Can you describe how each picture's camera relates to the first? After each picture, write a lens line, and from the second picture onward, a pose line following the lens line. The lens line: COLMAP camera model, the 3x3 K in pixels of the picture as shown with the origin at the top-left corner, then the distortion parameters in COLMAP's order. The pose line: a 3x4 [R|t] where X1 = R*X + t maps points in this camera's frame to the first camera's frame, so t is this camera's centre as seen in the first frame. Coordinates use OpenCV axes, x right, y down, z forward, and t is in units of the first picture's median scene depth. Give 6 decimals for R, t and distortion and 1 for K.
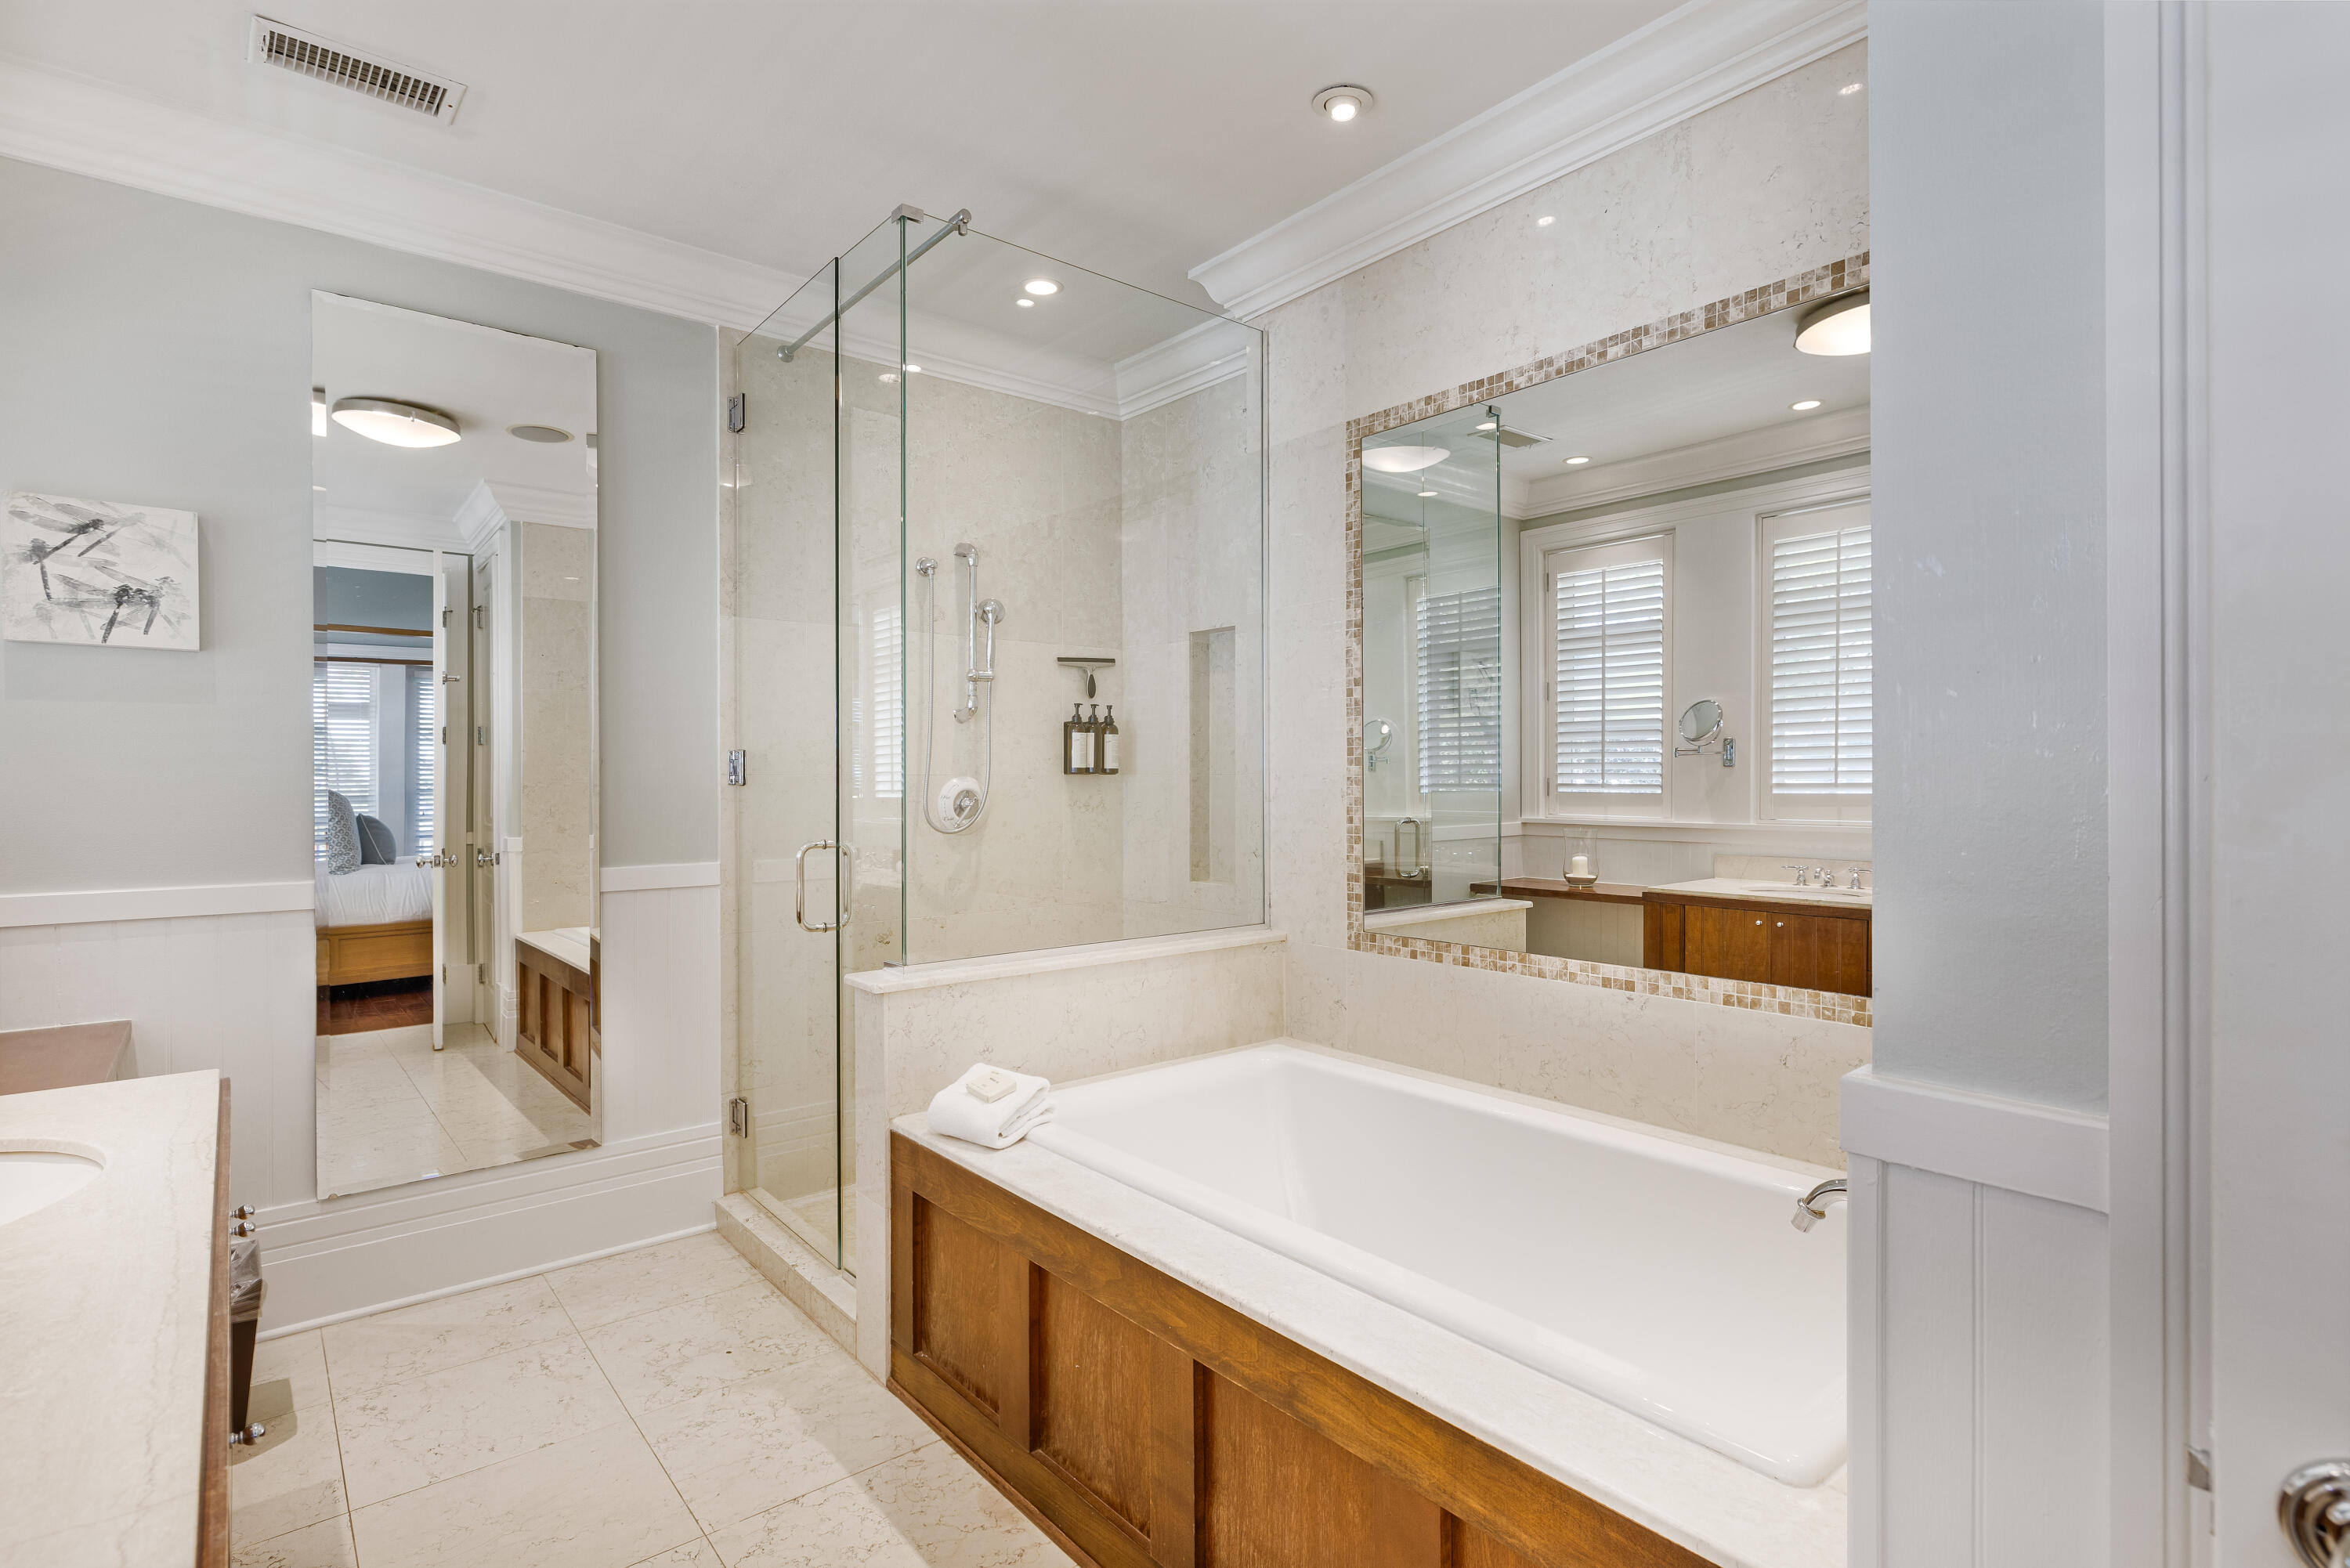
lens RADIAL K [[1131.5, 0, 1184.1], [0, 1131.5, 775.7], [0, 0, 1]] dist [0.000522, 0.000372]
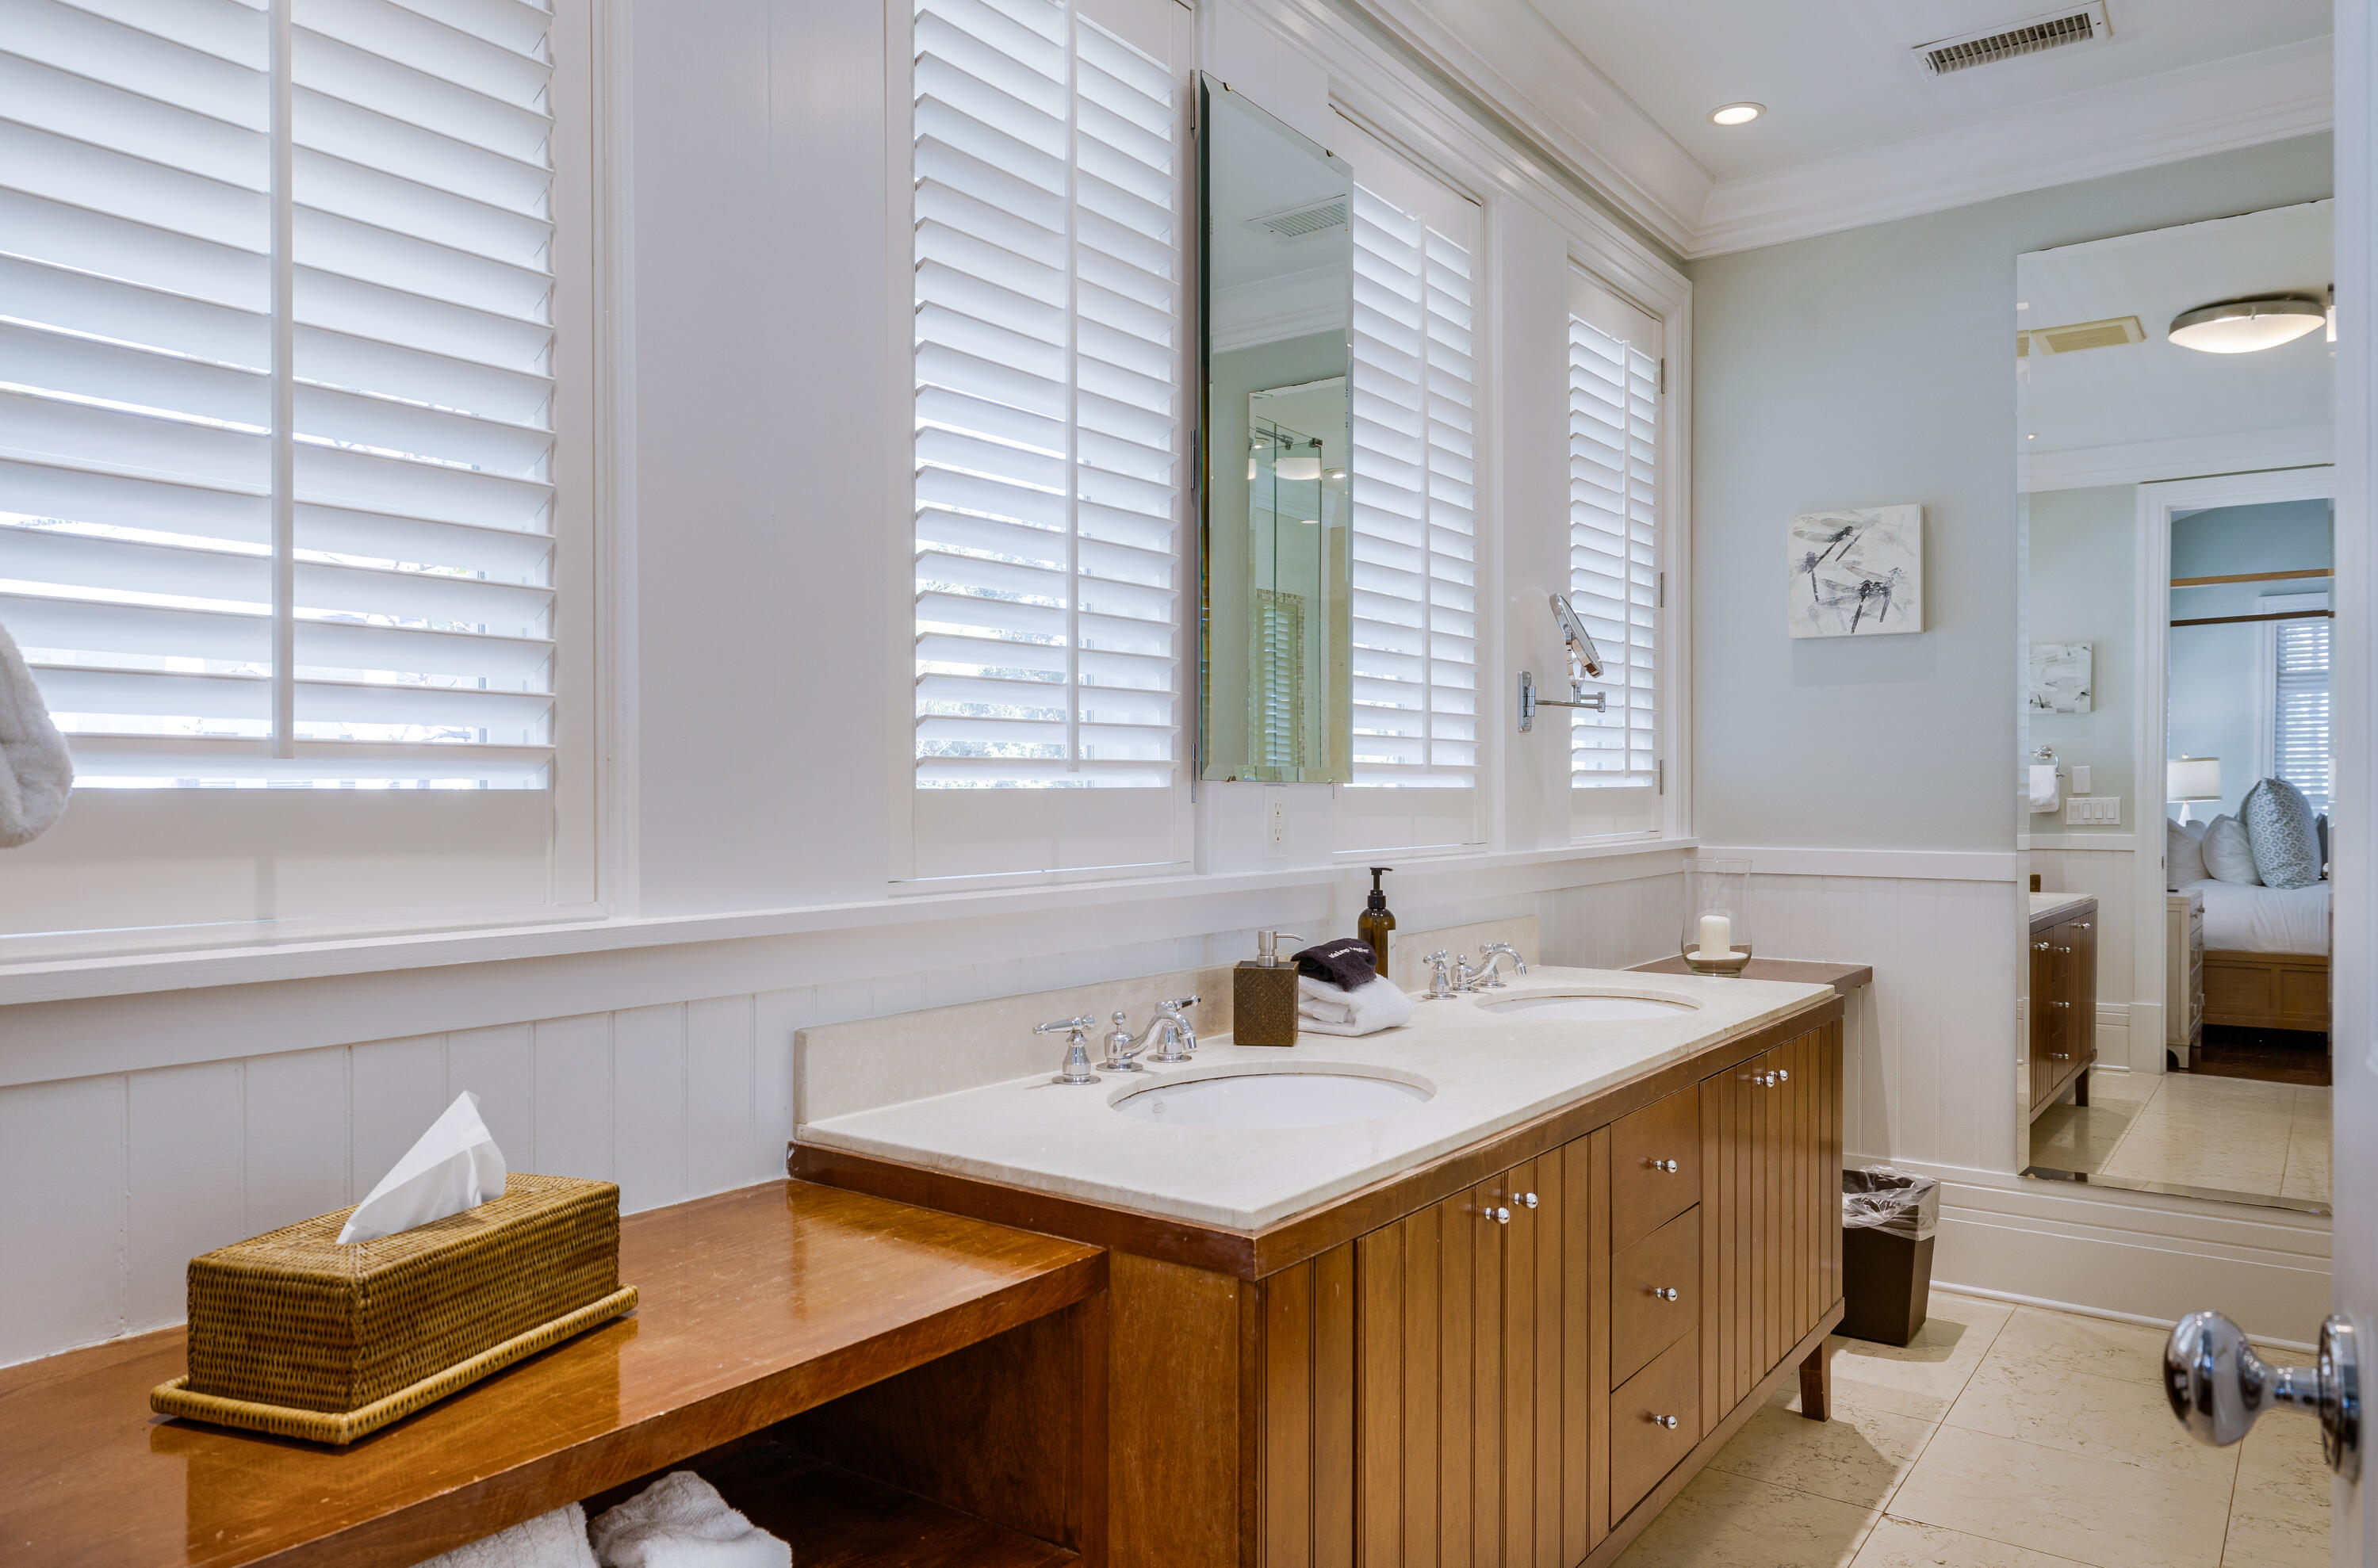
lens RADIAL K [[1591.2, 0, 1181.6], [0, 1591.2, 784.1], [0, 0, 1]] dist [0.056170, 0.001083]
pose [[0.255266, 0.004200, -0.966862, 0.450890], [-0.003294, 0.999989, 0.003474, 0.032326], [0.966865, 0.002298, 0.255277, -0.073543]]
